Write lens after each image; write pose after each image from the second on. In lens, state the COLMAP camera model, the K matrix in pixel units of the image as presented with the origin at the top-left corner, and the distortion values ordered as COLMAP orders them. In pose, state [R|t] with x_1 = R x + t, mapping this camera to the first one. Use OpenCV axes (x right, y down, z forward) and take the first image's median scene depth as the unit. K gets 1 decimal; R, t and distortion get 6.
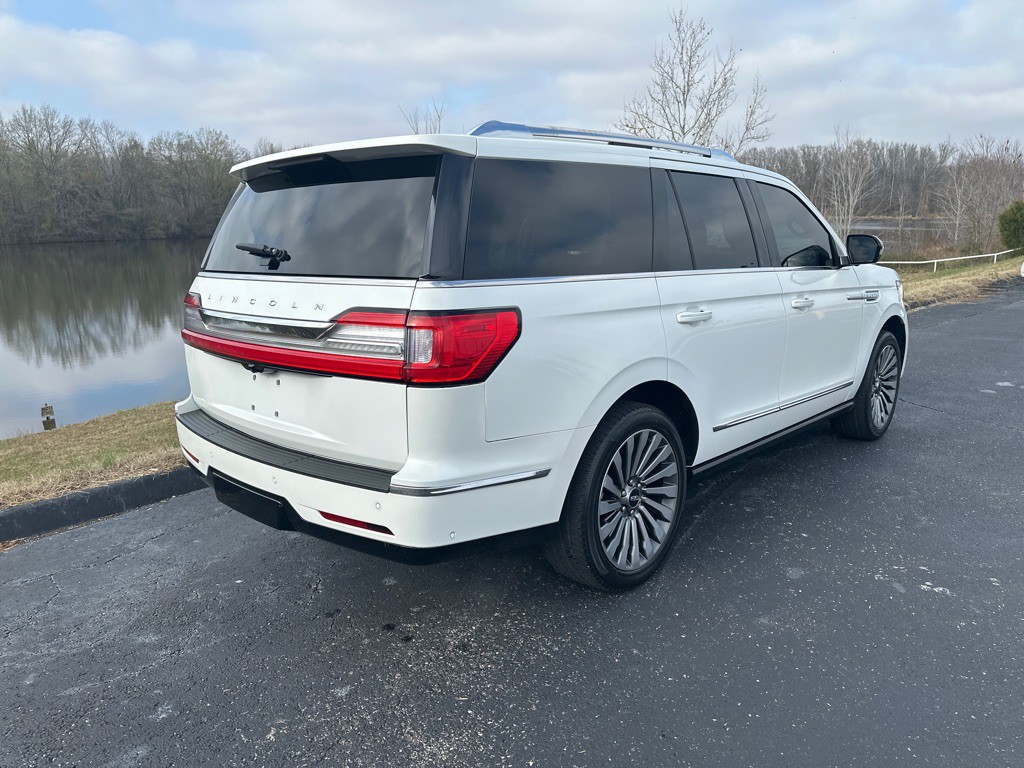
lens RADIAL K [[723.7, 0, 501.8], [0, 723.7, 385.9], [0, 0, 1]] dist [0.065705, -0.071478]
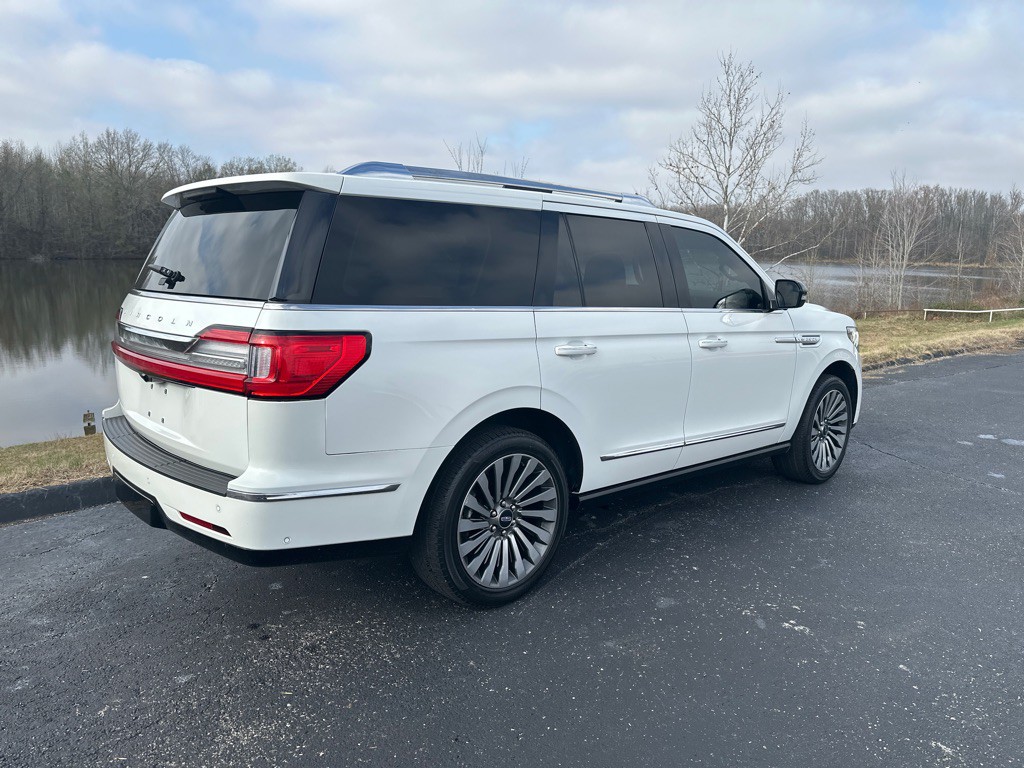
lens RADIAL K [[723.7, 0, 505.5], [0, 723.7, 385.2], [0, 0, 1]] dist [0.065705, -0.071478]
pose [[0.996678, 0.048692, -0.065286, 0.189449], [-0.051416, 0.997847, -0.040718, 0.002978], [0.063163, 0.043940, 0.997035, -0.042290]]
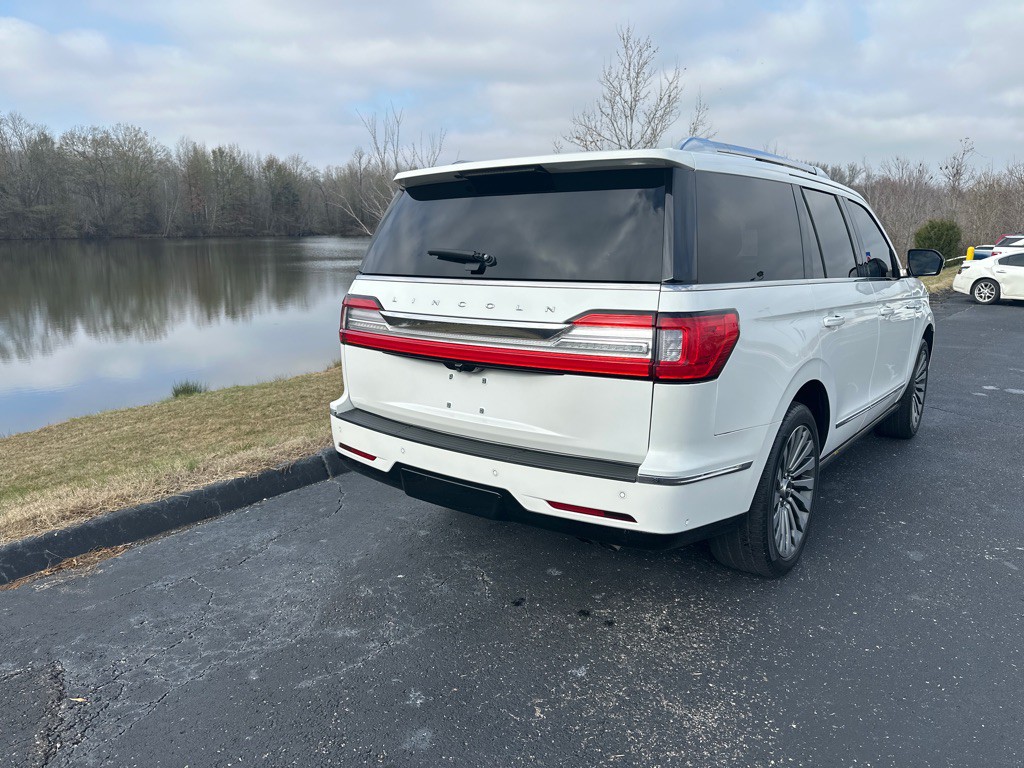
lens RADIAL K [[723.7, 0, 506.6], [0, 723.7, 387.9], [0, 0, 1]] dist [0.065705, -0.071478]
pose [[0.994496, -0.000865, 0.104772, -0.269081], [0.001634, 0.999972, -0.007259, 0.009019], [-0.104763, 0.007390, 0.994470, -0.026023]]
